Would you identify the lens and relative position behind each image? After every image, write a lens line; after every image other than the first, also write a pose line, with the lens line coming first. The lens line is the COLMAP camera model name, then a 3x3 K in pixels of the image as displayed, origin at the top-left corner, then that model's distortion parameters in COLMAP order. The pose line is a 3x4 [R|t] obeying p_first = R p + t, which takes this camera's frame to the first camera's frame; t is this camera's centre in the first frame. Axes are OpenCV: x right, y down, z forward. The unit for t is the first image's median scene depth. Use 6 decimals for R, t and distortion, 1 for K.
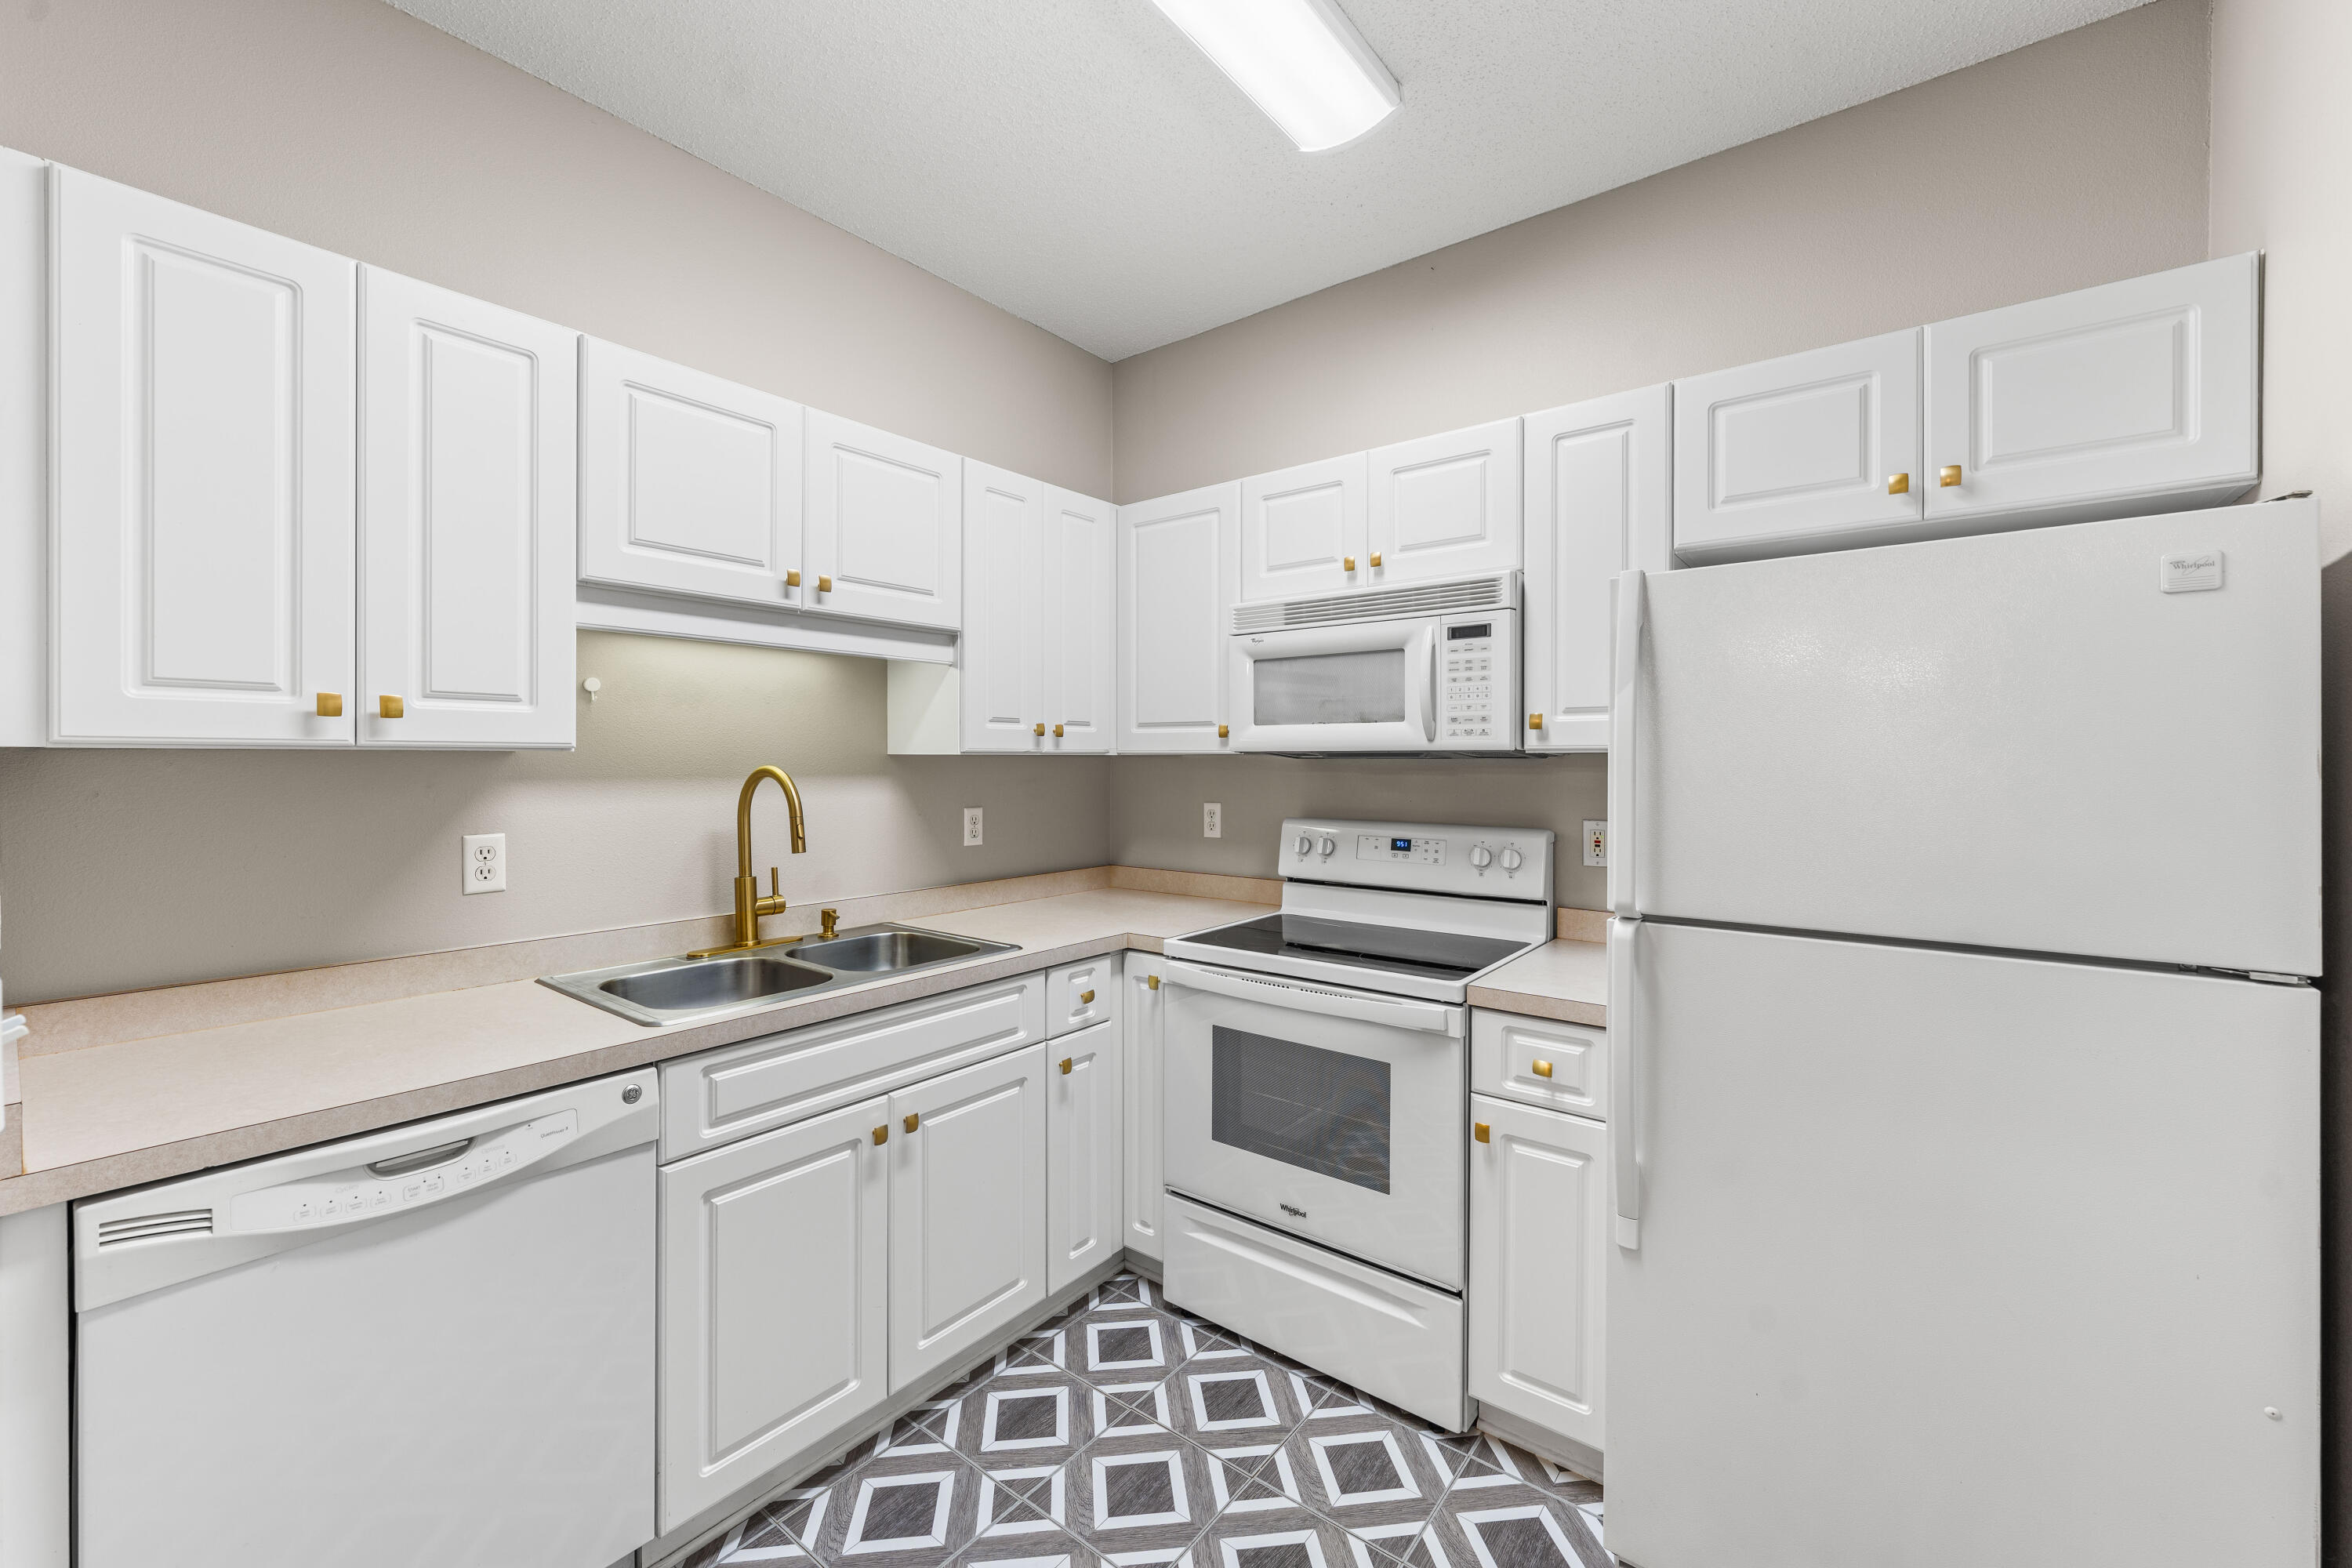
lens RADIAL K [[944.6, 0, 1176.0], [0, 944.6, 784.0], [0, 0, 1]] dist [0.000285, -0.000029]
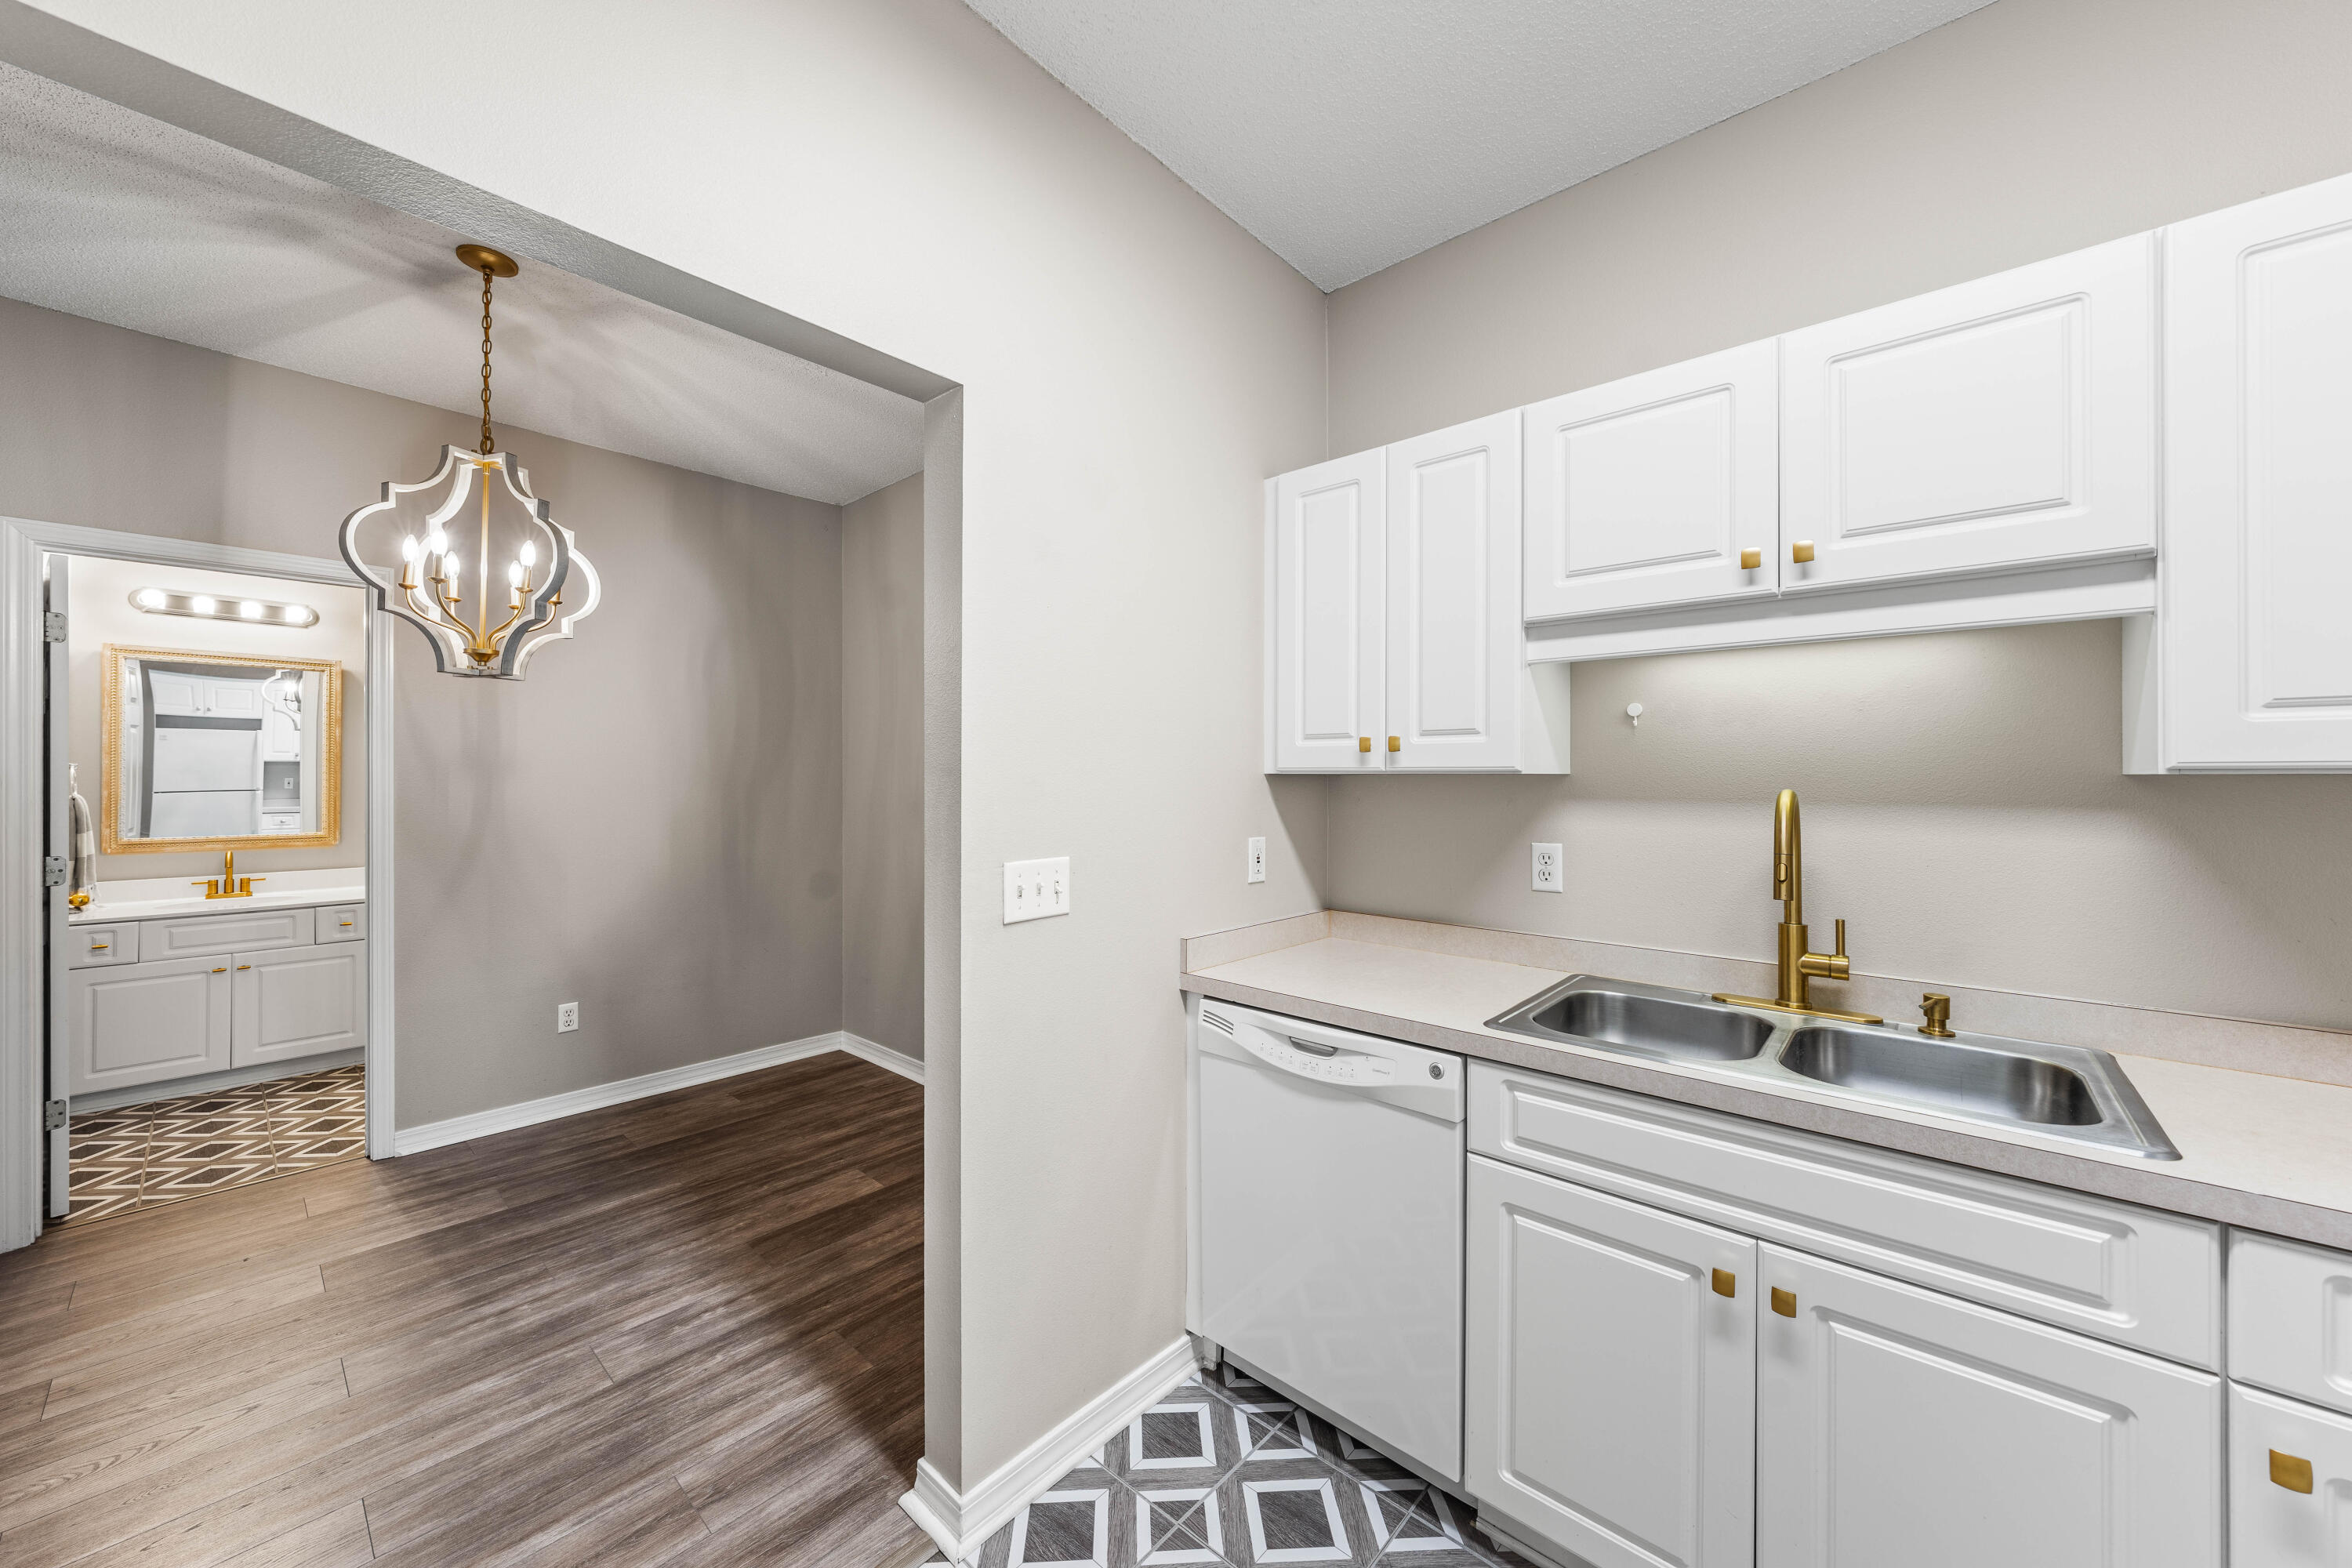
lens RADIAL K [[877.1, 0, 1176.0], [0, 877.1, 784.0], [0, 0, 1]] dist [0.007964, -0.000089]
pose [[-0.073502, 0.005765, -0.997278, 0.412867], [-0.028822, 0.999553, 0.007903, -0.016809], [0.996879, 0.029324, -0.073303, 0.603511]]
